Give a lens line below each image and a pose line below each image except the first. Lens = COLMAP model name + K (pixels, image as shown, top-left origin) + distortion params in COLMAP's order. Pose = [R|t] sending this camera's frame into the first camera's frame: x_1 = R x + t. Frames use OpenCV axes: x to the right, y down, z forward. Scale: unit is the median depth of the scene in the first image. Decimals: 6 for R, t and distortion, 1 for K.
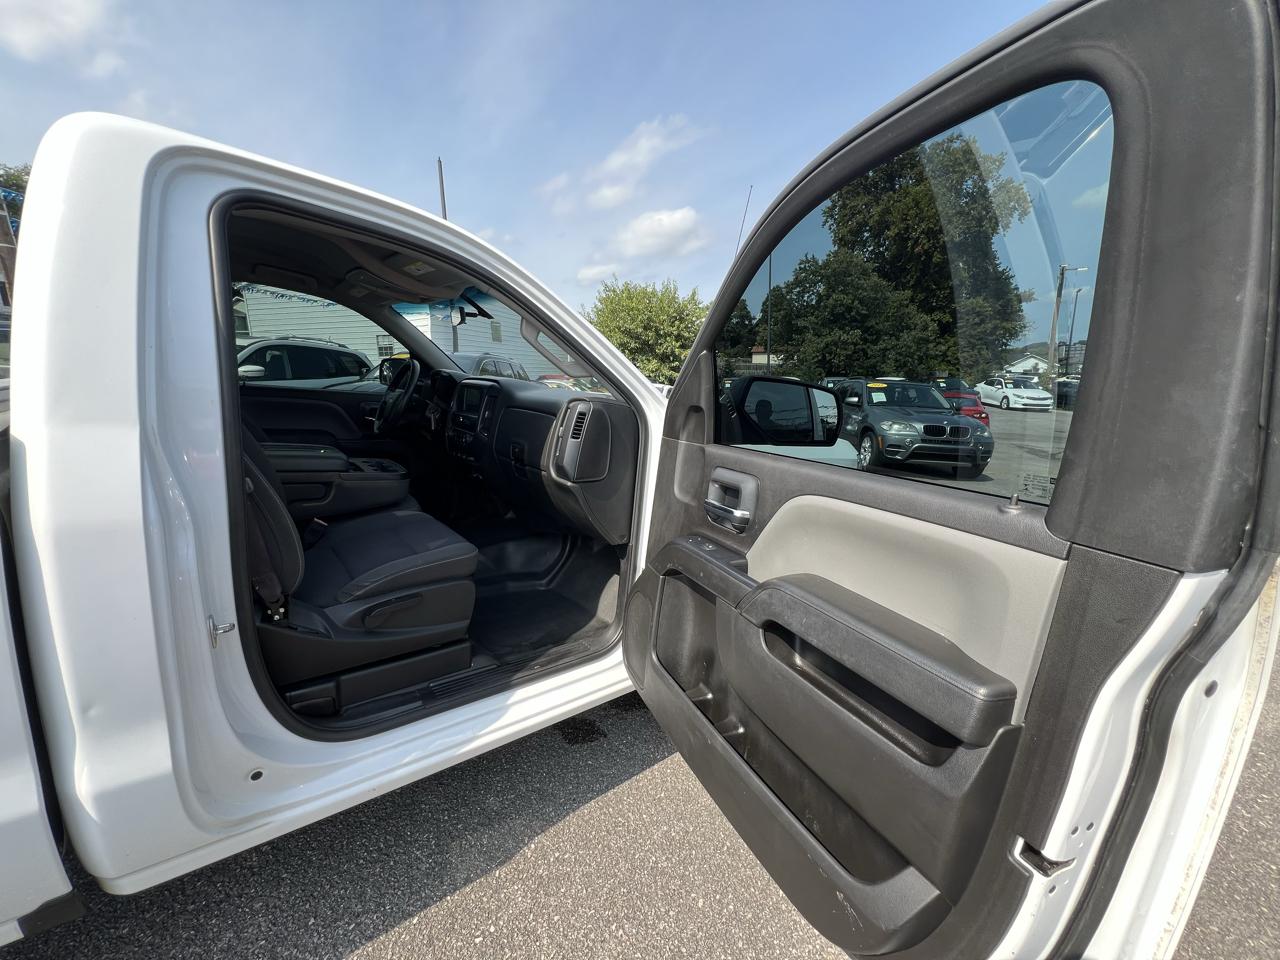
lens RADIAL K [[508.5, 0, 635.9], [0, 508.5, 476.5], [0, 0, 1]] dist [-0.008918, 0.001509]
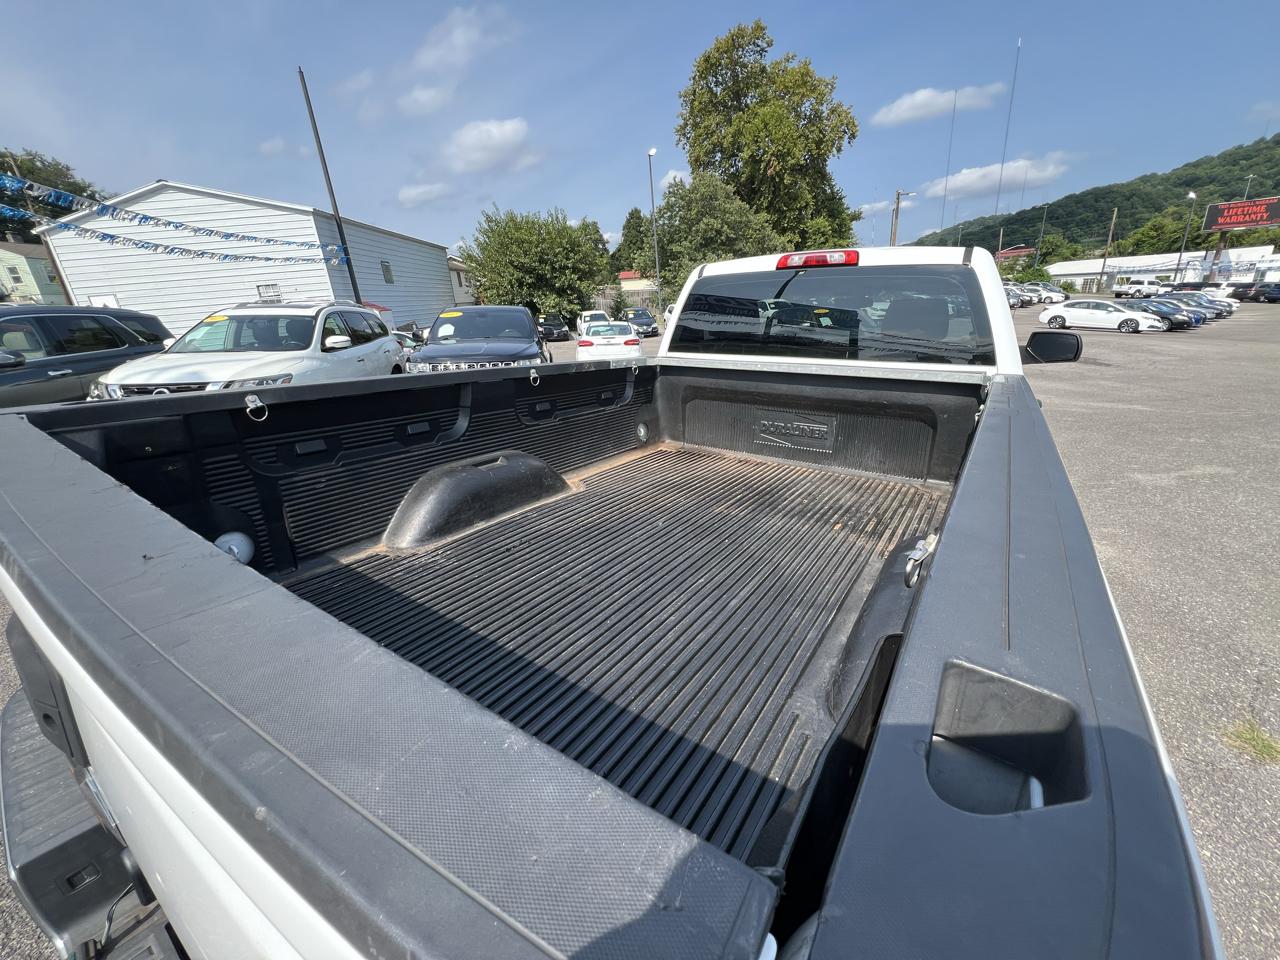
lens RADIAL K [[513.0, 0, 632.6], [0, 513.0, 474.5], [0, 0, 1]] dist [-0.003292, -0.000141]
pose [[0.957064, -0.146094, 0.250368, -0.080081], [0.113607, 0.983655, 0.139702, -0.004739], [-0.266685, -0.105260, 0.958018, -0.022646]]
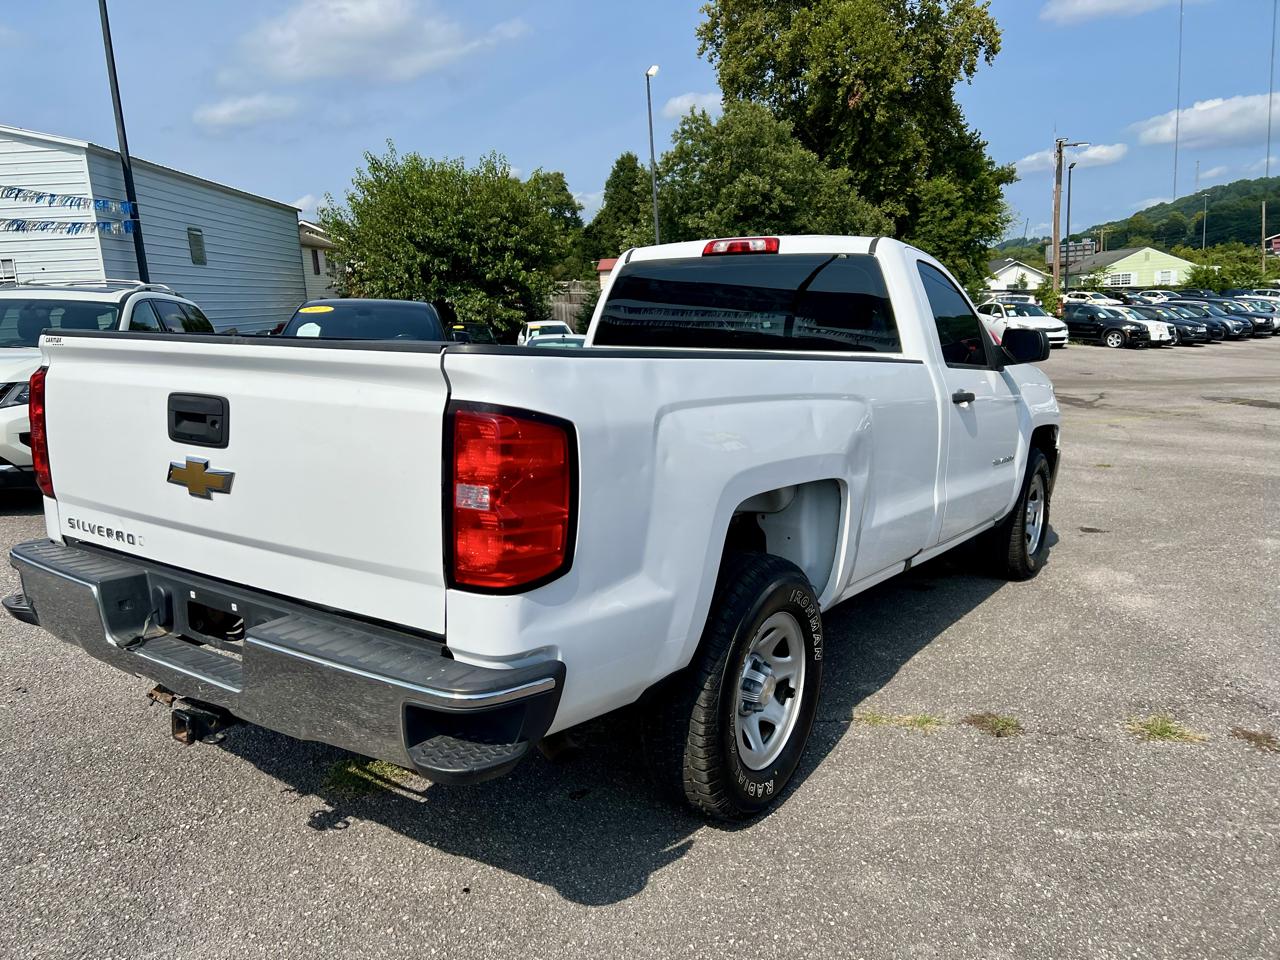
lens RADIAL K [[963.4, 0, 636.7], [0, 963.4, 475.3], [0, 0, 1]] dist [0.052824, -0.064332]
pose [[0.954958, -0.084190, 0.284547, -0.084334], [0.091785, 0.995688, -0.013437, 0.006991], [-0.282189, 0.038949, 0.958568, -0.066858]]
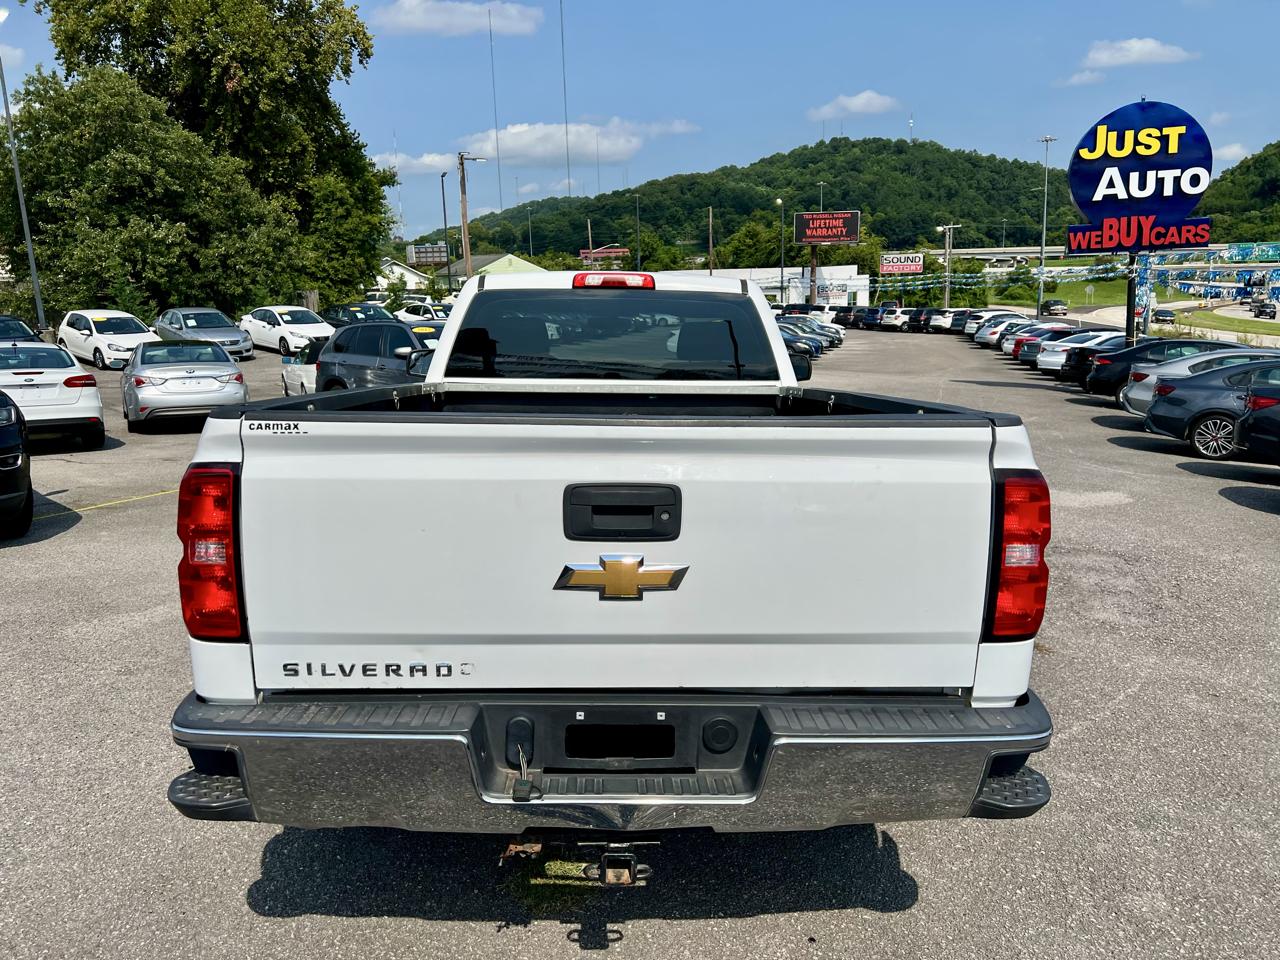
lens RADIAL K [[963.4, 0, 645.2], [0, 963.4, 476.4], [0, 0, 1]] dist [0.052824, -0.064332]
pose [[0.590743, -0.167259, 0.789334, -0.130019], [0.172155, 0.981879, 0.079216, -0.004829], [-0.788280, 0.089092, 0.608833, -0.036443]]
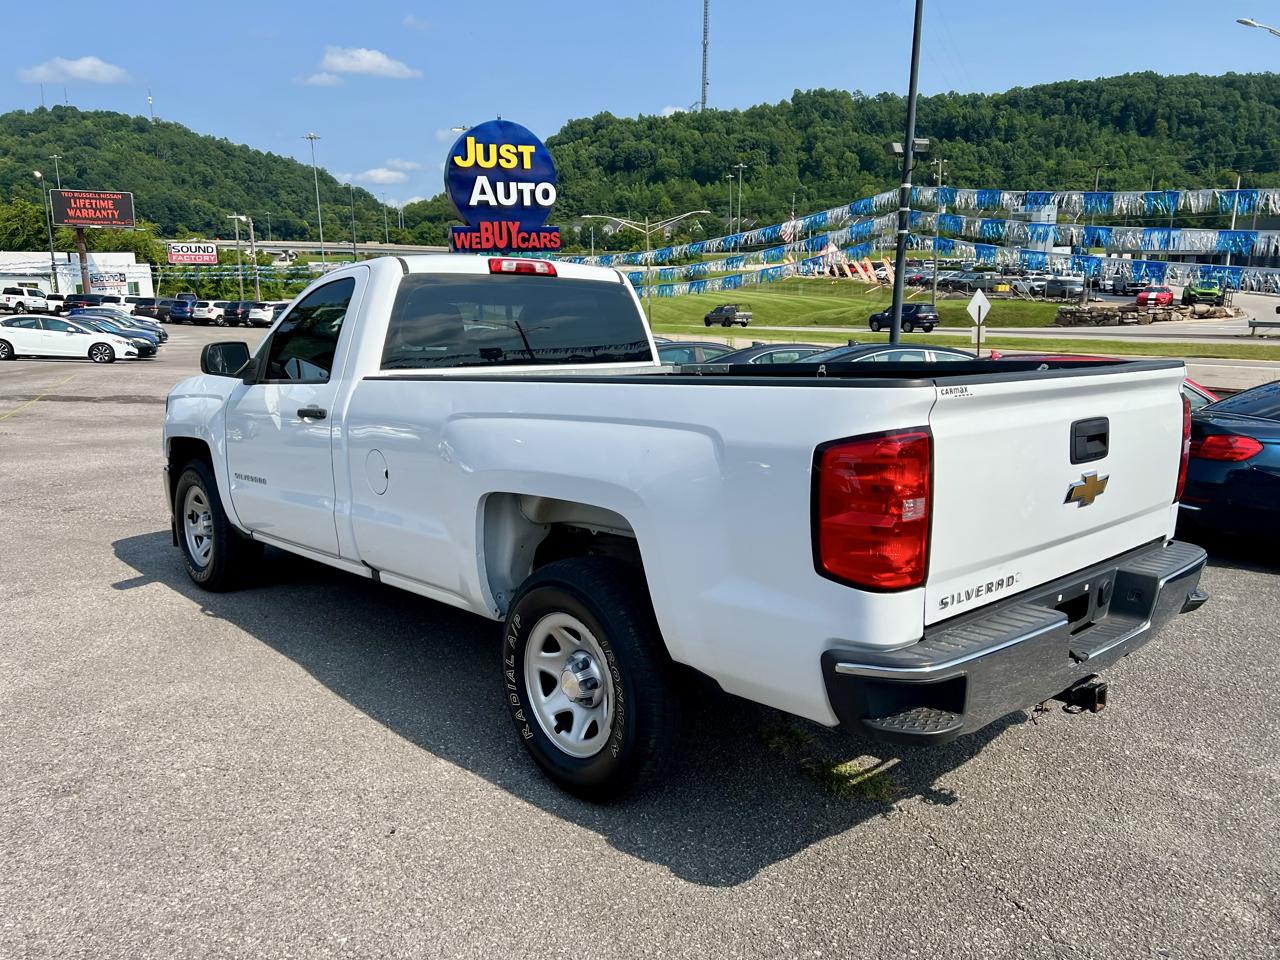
lens RADIAL K [[963.4, 0, 632.2], [0, 963.4, 491.3], [0, 0, 1]] dist [0.052824, -0.064332]
pose [[-0.071886, -0.219168, 0.973035, -0.156299], [0.186186, 0.955463, 0.228965, -0.017237], [-0.979881, 0.197625, -0.027878, 0.028061]]
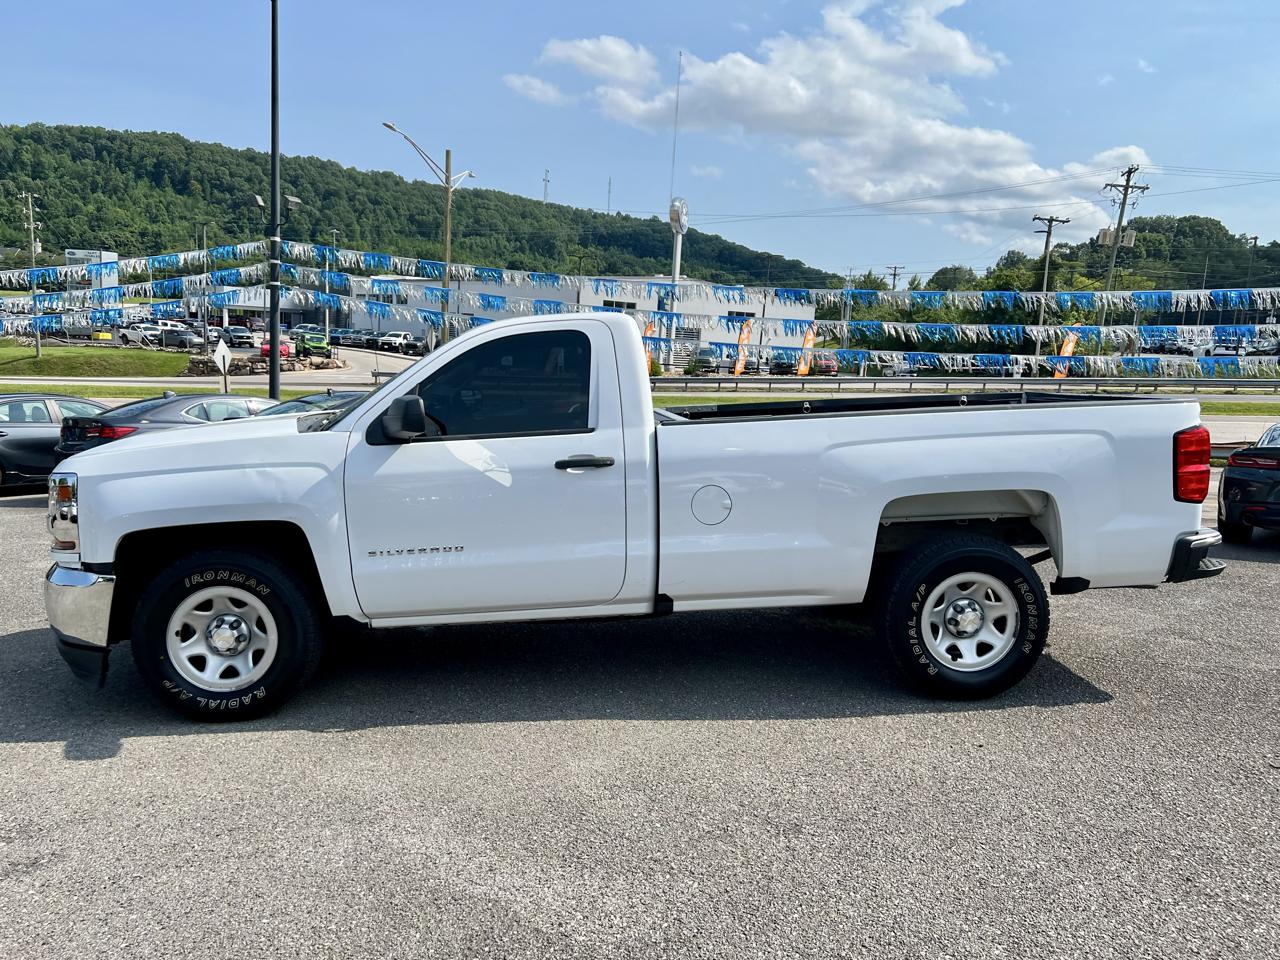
lens RADIAL K [[963.4, 0, 642.1], [0, 963.4, 483.9], [0, 0, 1]] dist [0.052824, -0.064332]
pose [[-0.837334, -0.111107, 0.535282, -0.110576], [0.063361, 0.952808, 0.296886, -0.036168], [-0.543007, 0.282509, -0.790779, 0.137528]]
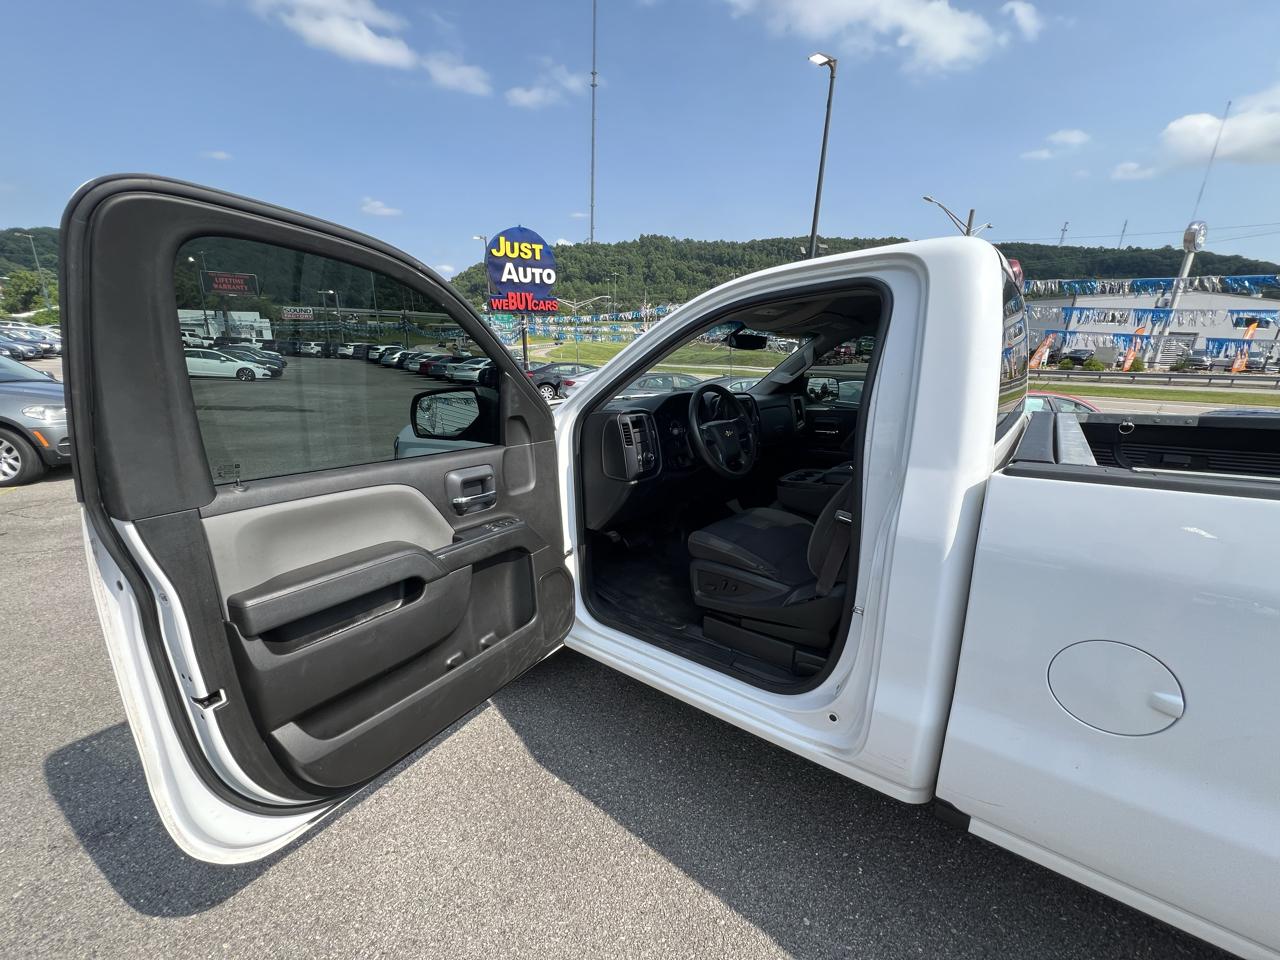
lens RADIAL K [[508.5, 0, 631.0], [0, 508.5, 476.9], [0, 0, 1]] dist [-0.008918, 0.001509]
pose [[-0.224935, -0.269020, 0.936500, -0.074231], [0.158841, 0.938149, 0.307645, -0.021254], [-0.961340, 0.217955, -0.168291, 0.072739]]
